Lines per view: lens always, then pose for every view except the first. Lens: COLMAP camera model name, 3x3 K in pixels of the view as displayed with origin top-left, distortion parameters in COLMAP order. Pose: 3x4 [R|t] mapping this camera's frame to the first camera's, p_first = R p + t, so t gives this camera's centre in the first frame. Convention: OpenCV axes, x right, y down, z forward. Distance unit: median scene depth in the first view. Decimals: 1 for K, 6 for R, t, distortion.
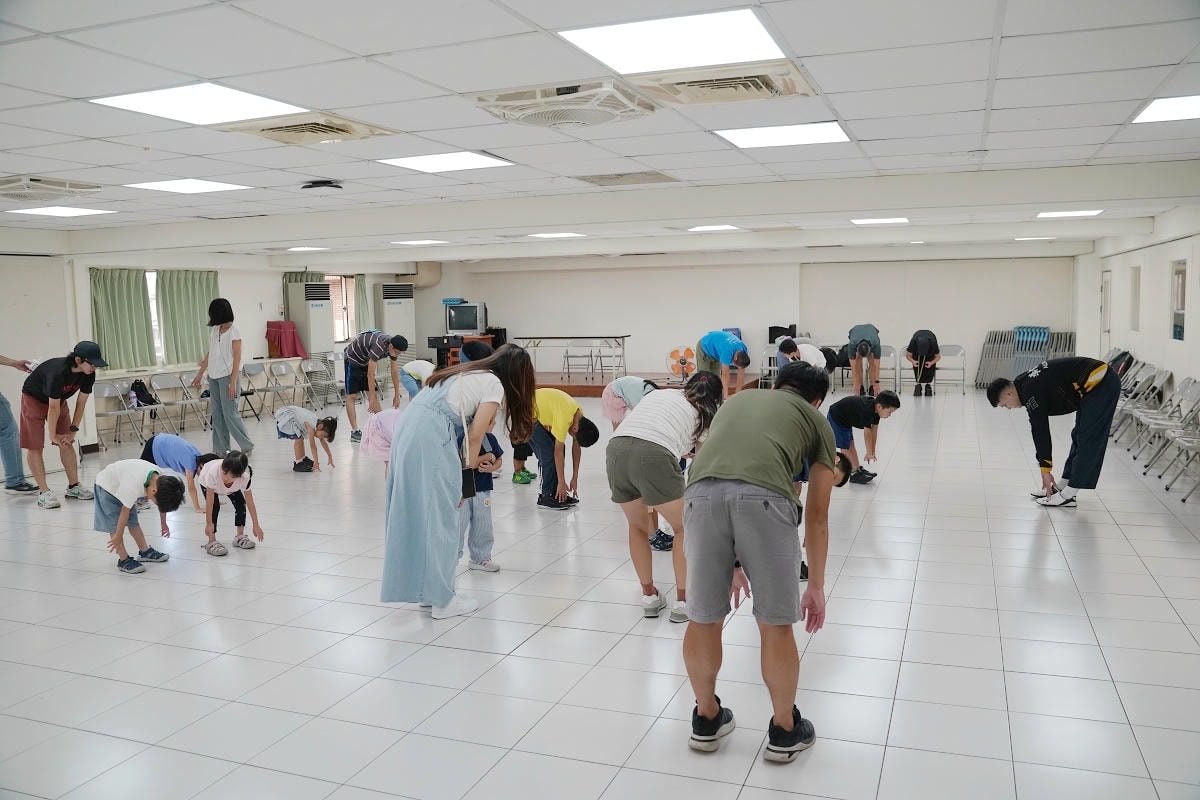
lens RADIAL K [[960.7, 0, 600.0], [0, 960.7, 400.0], [0, 0, 1]] dist [-0.054973, 0.004070]
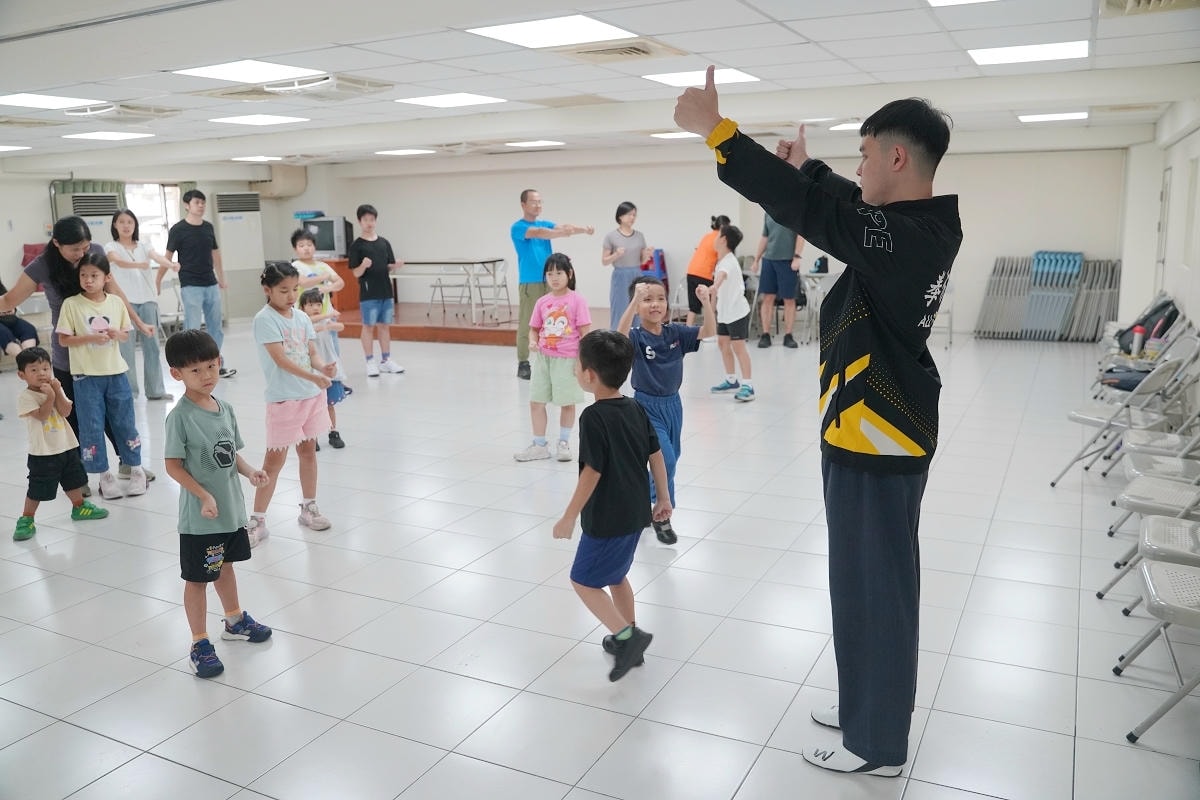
lens RADIAL K [[933.0, 0, 600.0], [0, 933.0, 400.0], [0, 0, 1]] dist [-0.060097, 0.002391]
pose [[0.992713, 0.022238, -0.118435, 0.205848], [-0.010592, 0.995124, 0.098065, -0.031702], [0.120038, -0.096096, 0.988108, 0.290637]]
